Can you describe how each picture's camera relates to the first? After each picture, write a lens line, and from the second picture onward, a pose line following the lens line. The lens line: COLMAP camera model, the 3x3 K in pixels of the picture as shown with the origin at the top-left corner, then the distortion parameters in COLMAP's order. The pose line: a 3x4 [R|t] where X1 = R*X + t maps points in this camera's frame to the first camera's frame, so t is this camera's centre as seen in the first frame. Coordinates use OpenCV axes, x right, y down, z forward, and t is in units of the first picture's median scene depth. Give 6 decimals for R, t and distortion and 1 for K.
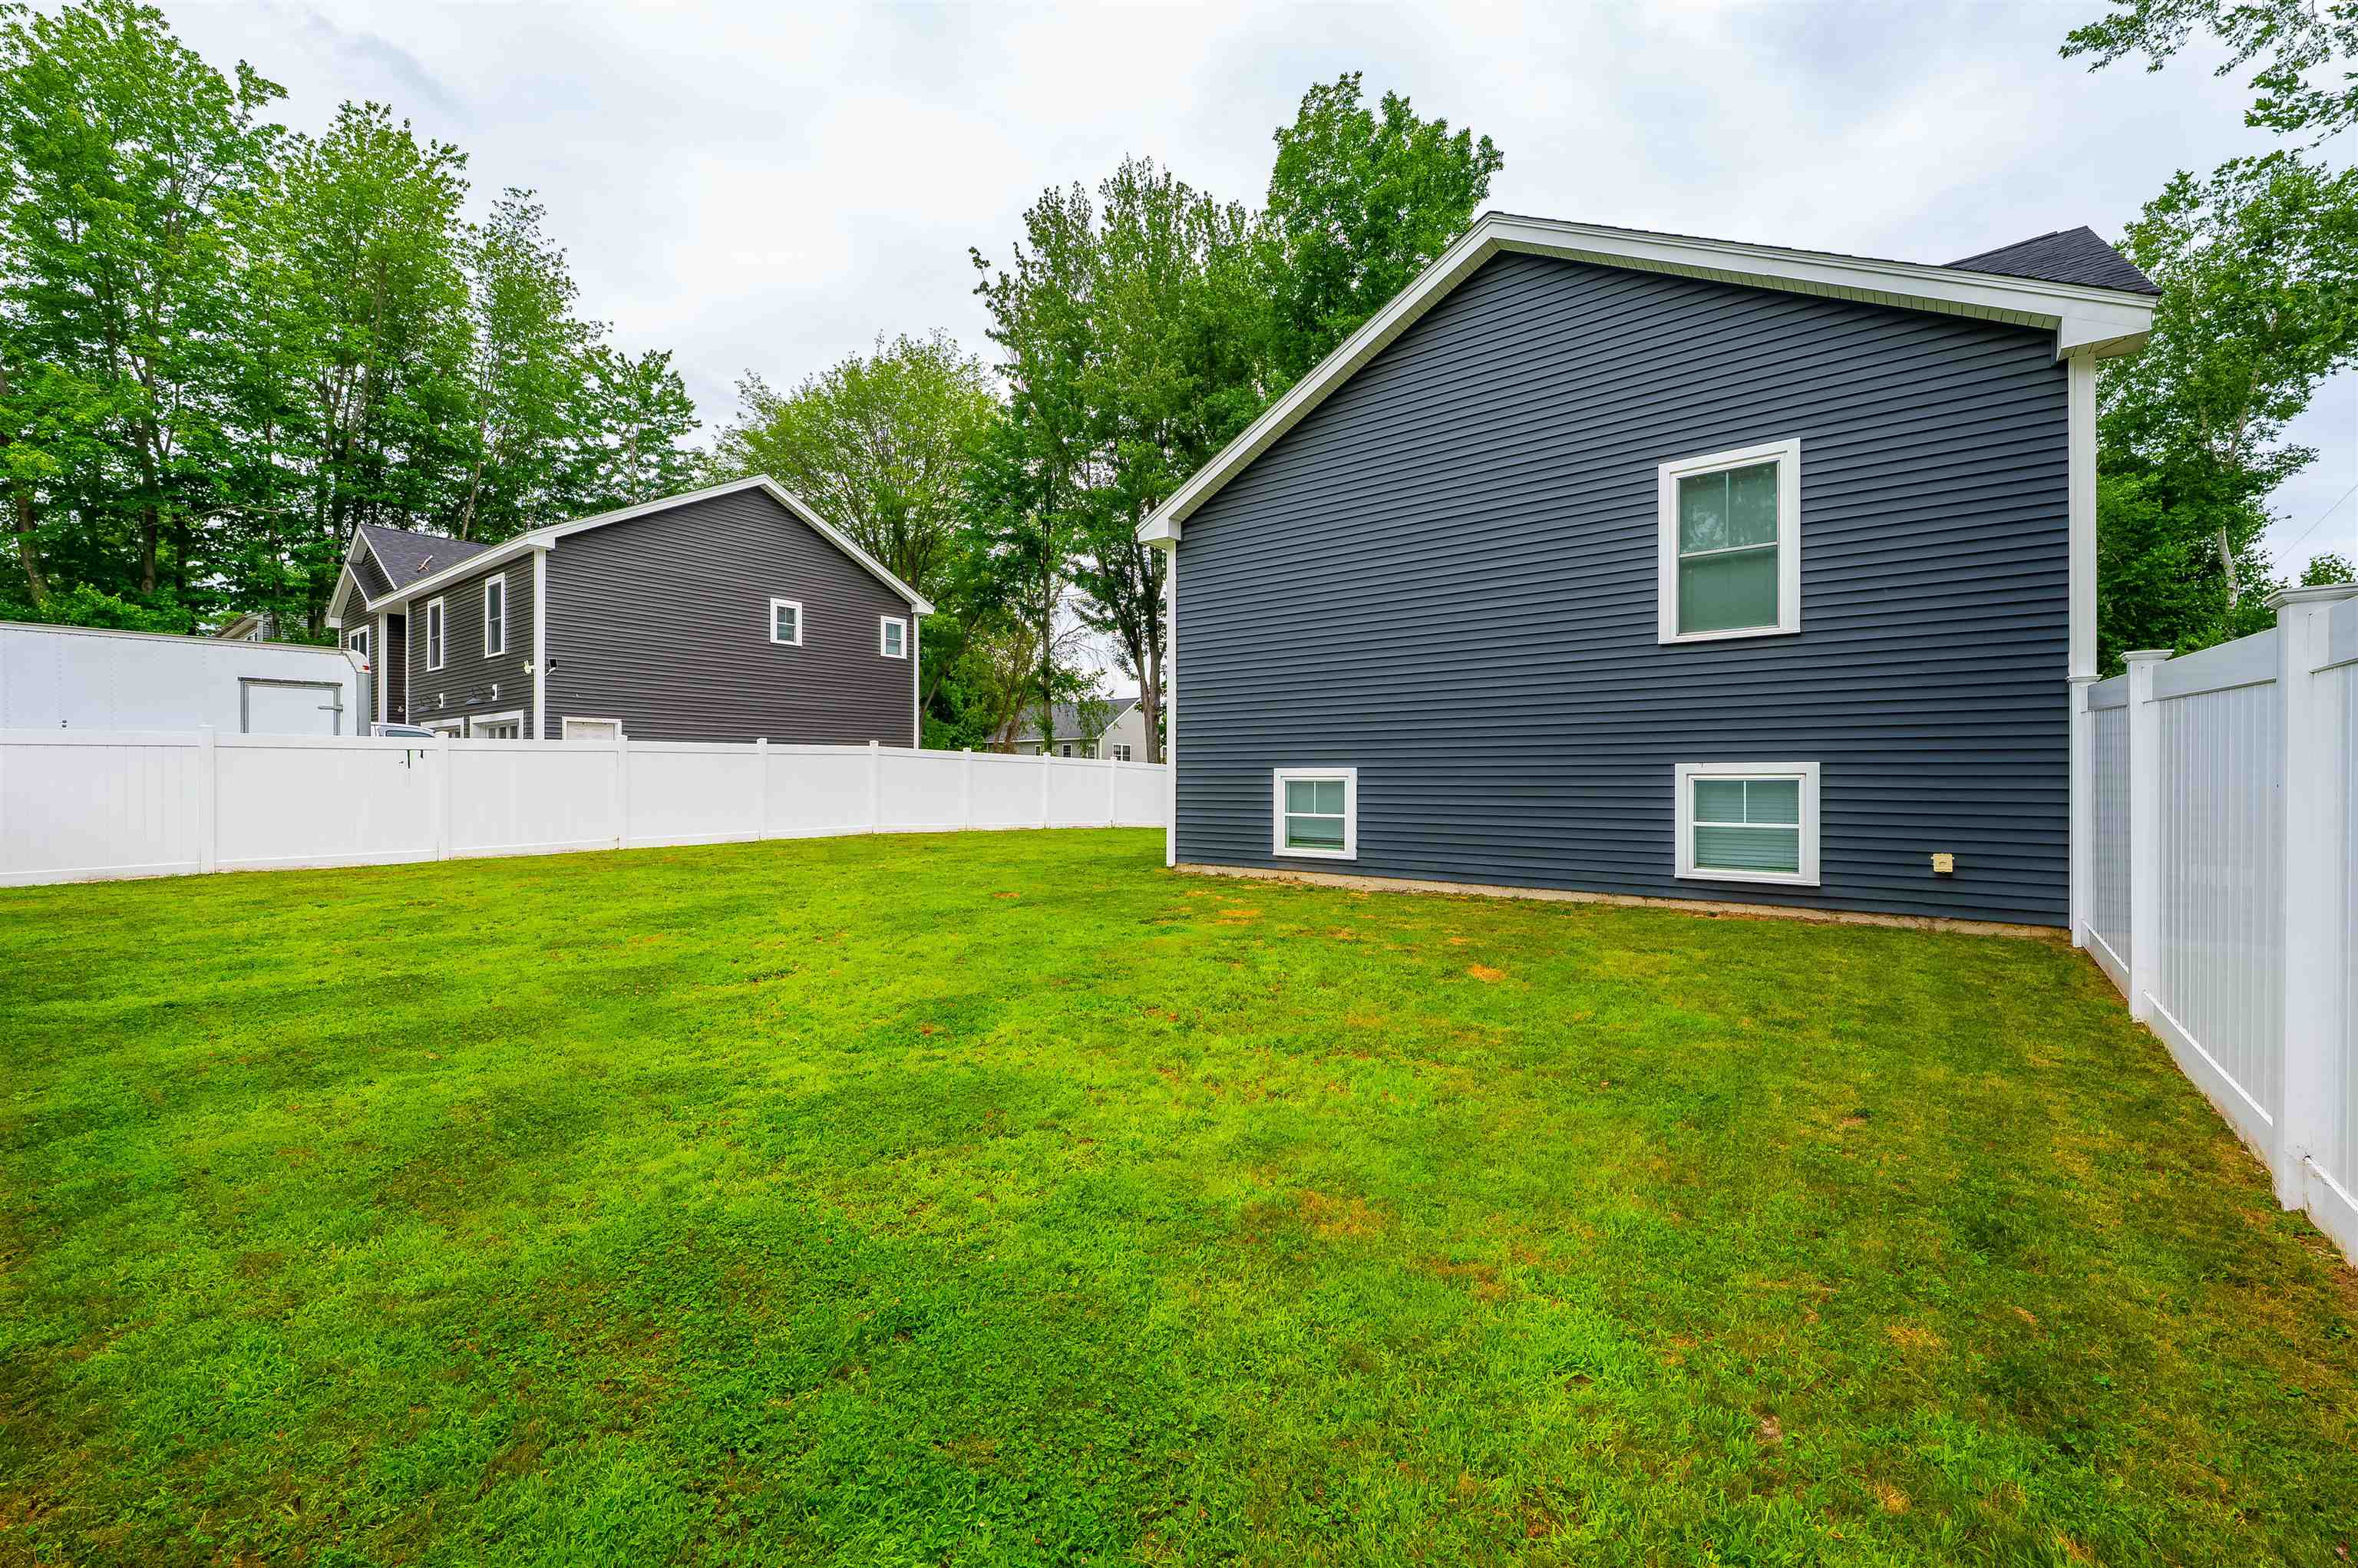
lens RADIAL K [[939.1, 0, 1191.7], [0, 939.1, 777.9], [0, 0, 1]] dist [-0.004558, -0.000155]
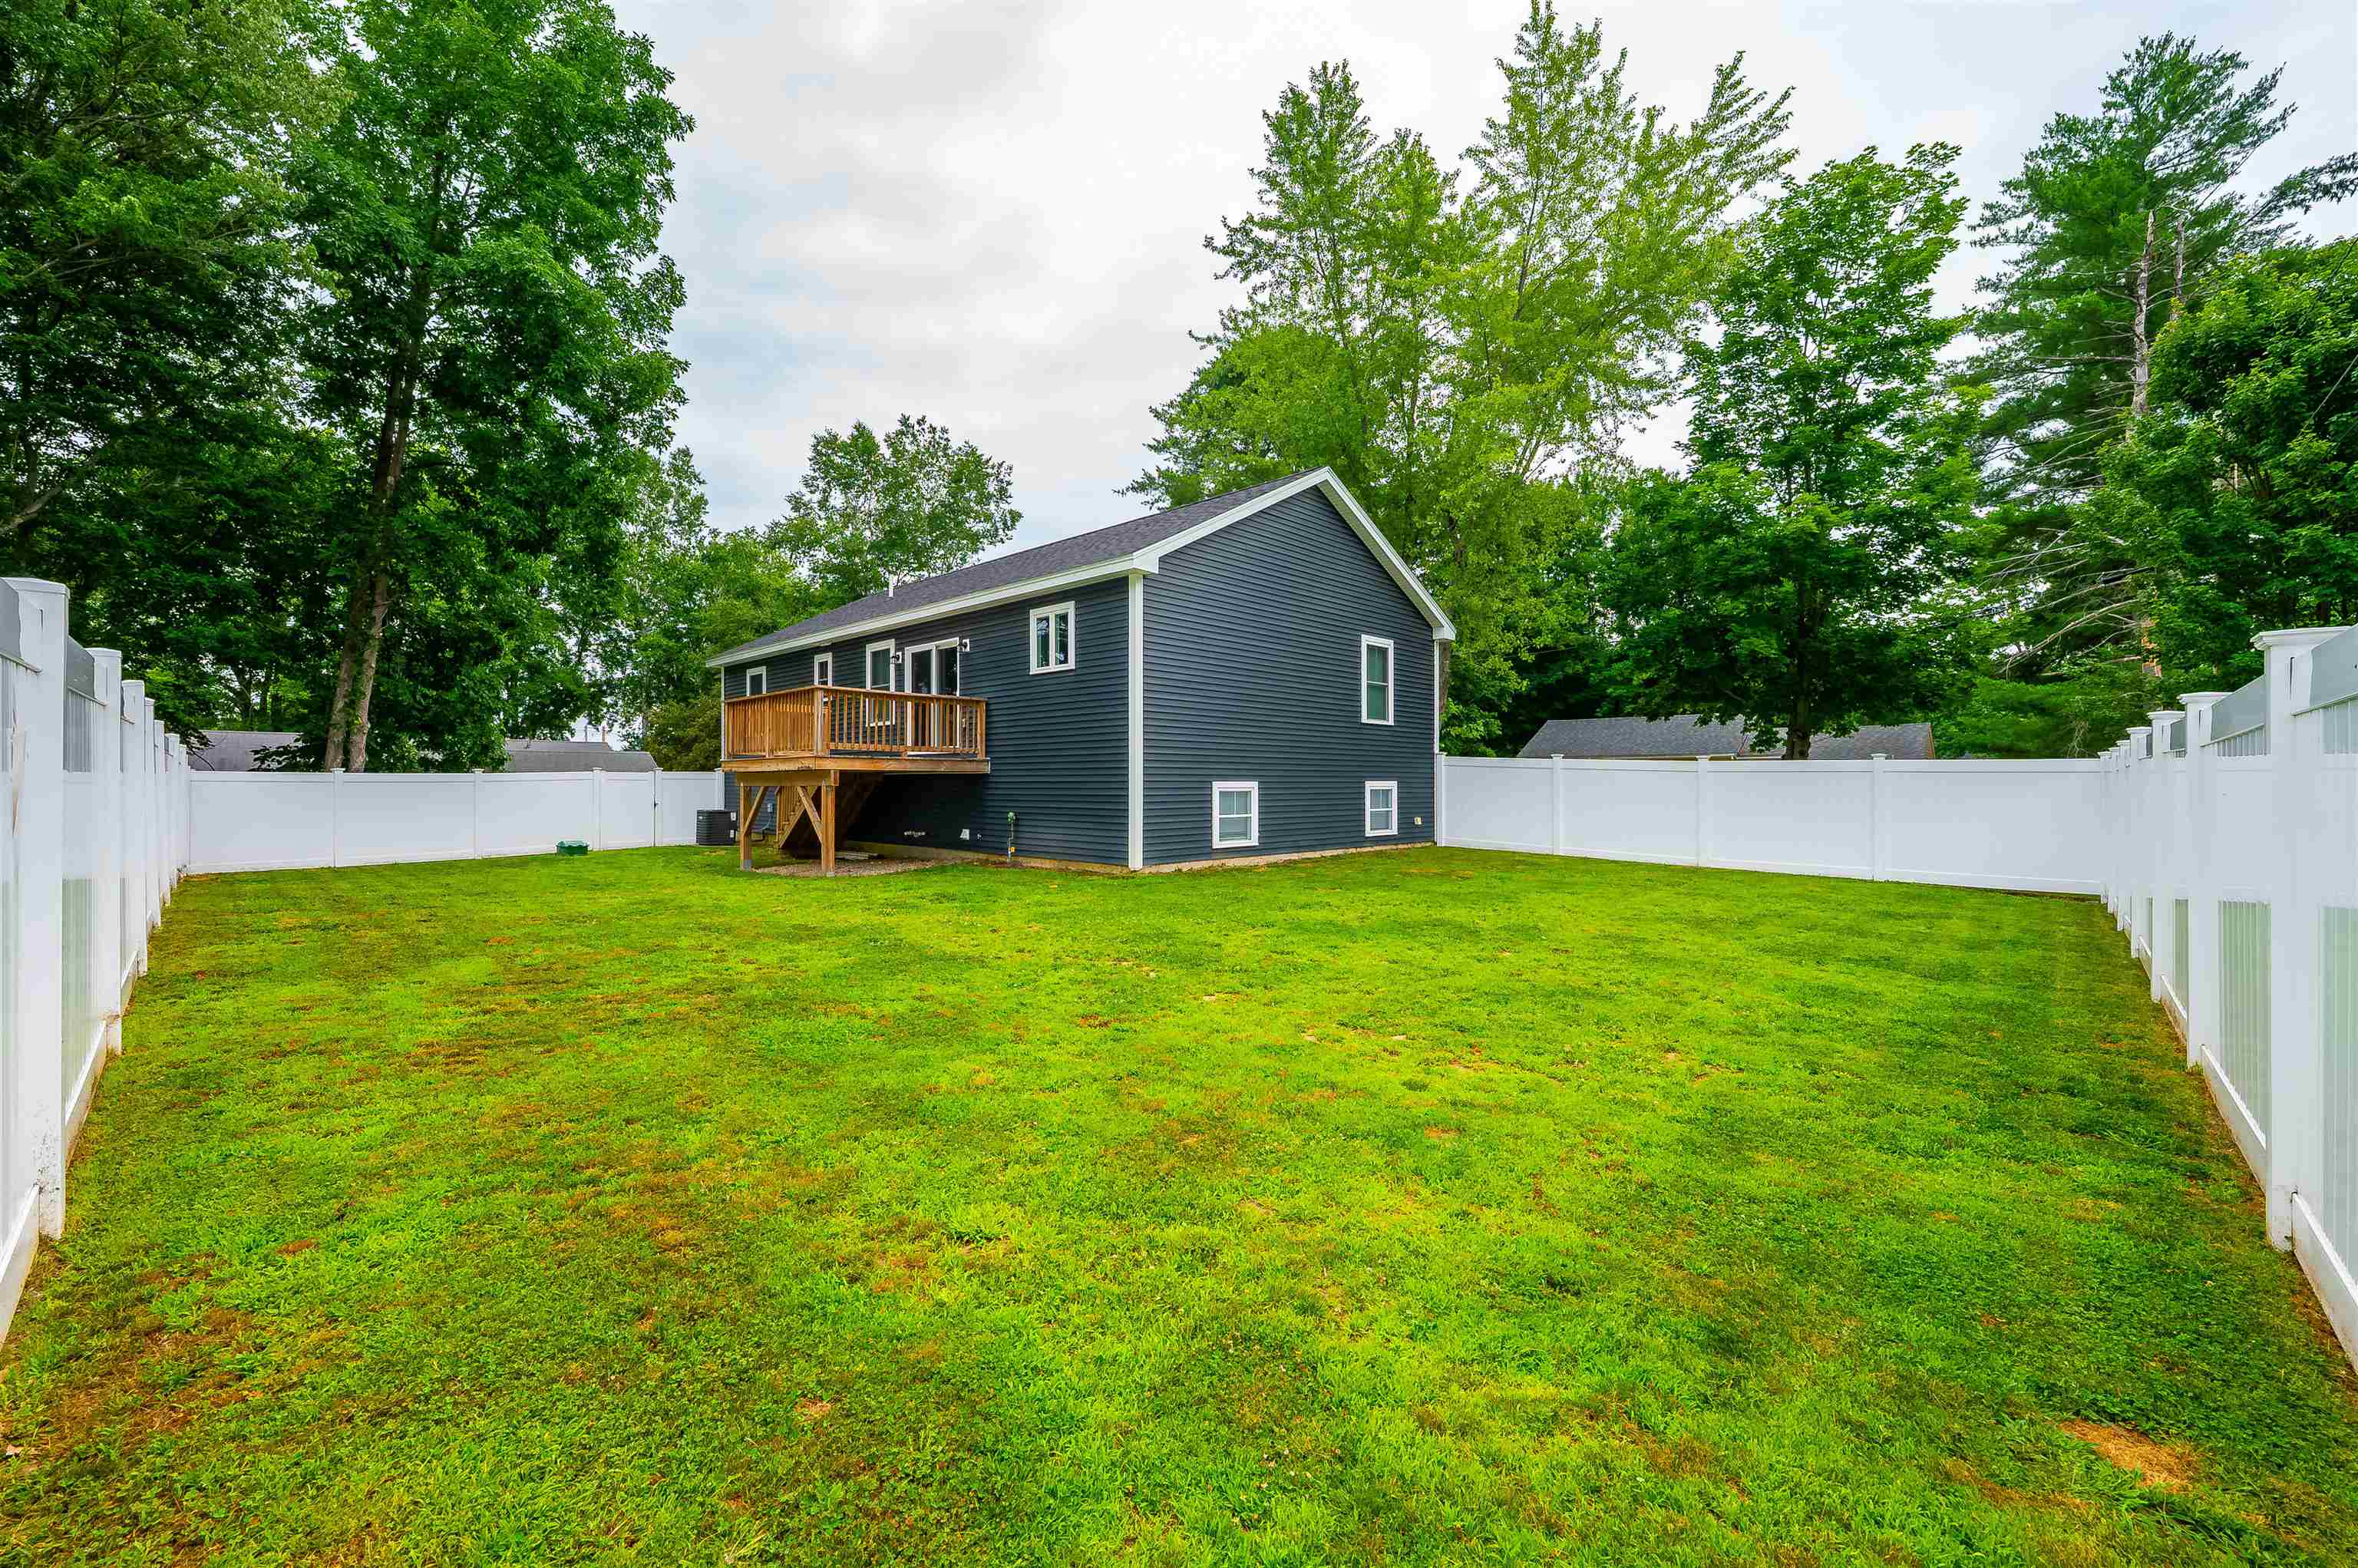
lens RADIAL K [[939.1, 0, 1182.3], [0, 939.1, 783.5], [0, 0, 1]] dist [-0.004558, -0.000155]
pose [[0.088565, 0.003445, 0.996064, -1.316034], [-0.000602, 0.999994, -0.003405, -0.002900], [-0.996070, -0.000298, 0.088566, 1.015593]]
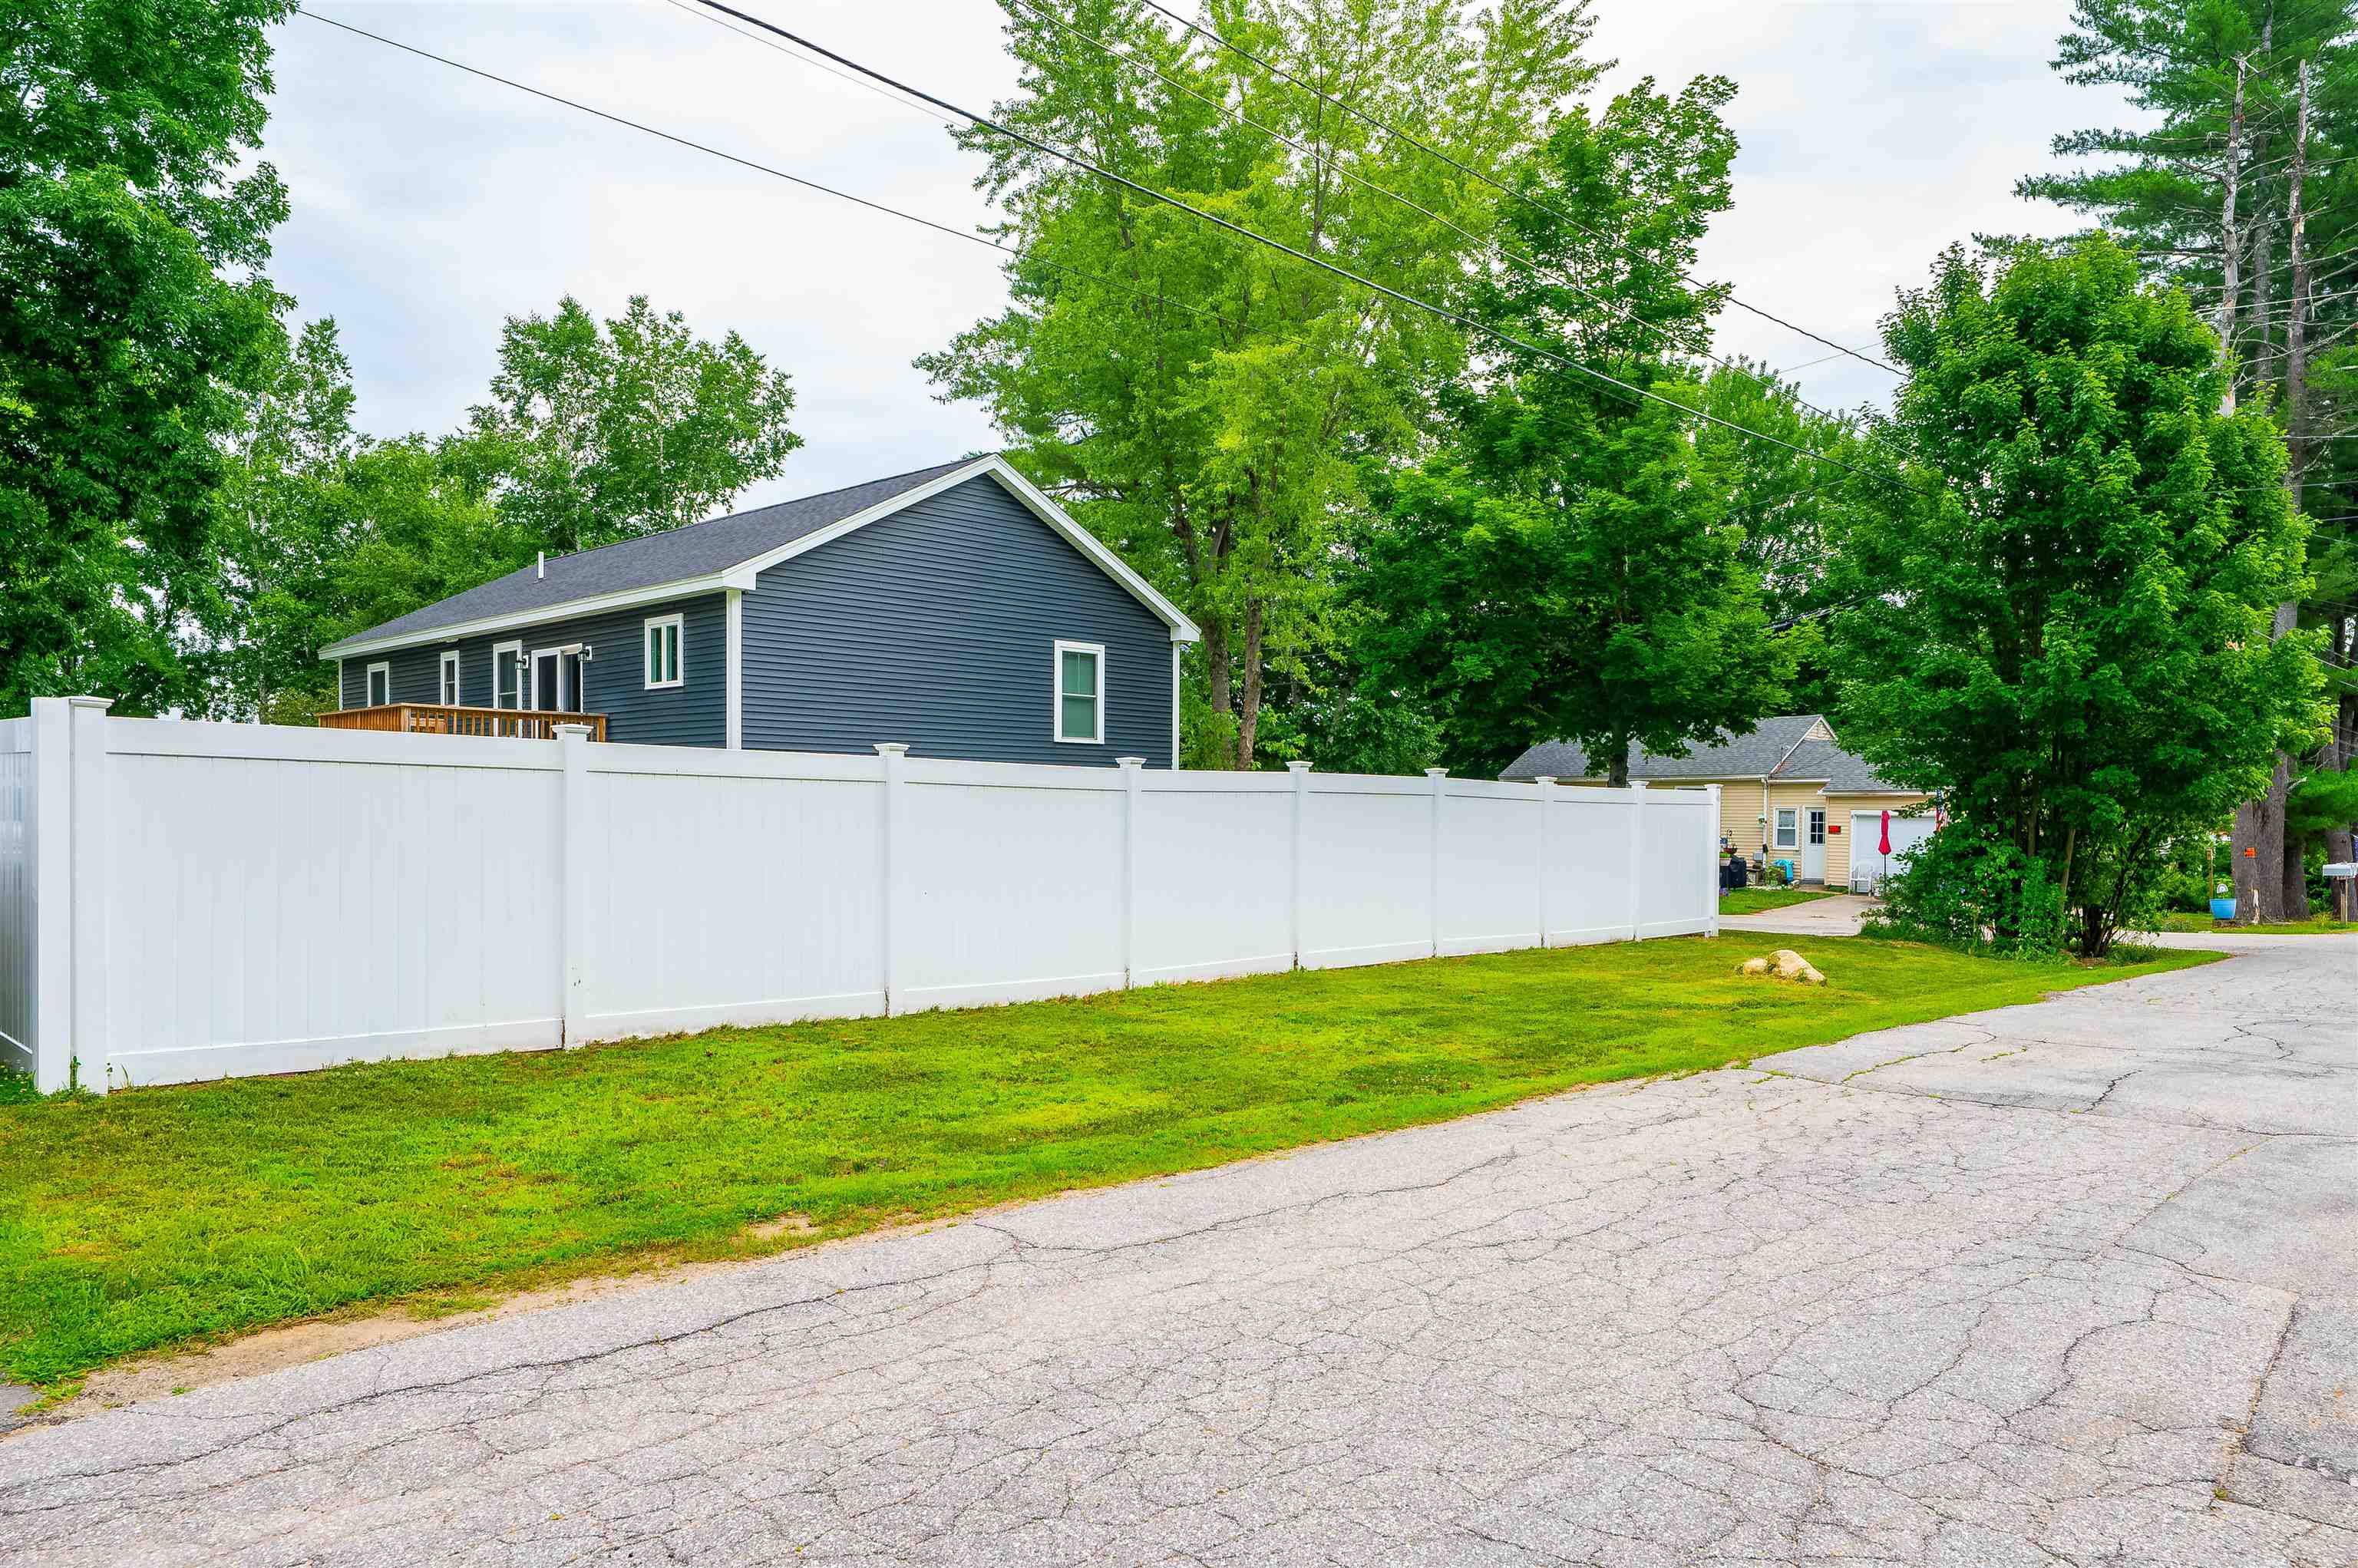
lens RADIAL K [[1584.9, 0, 1177.6], [0, 1584.9, 839.6], [0, 0, 1]] dist [0.002173, -0.000672]
pose [[0.096944, -0.010865, 0.995231, -2.070032], [-0.009938, 0.999880, 0.011883, 0.004058], [-0.995240, -0.011042, 0.096824, 0.400337]]
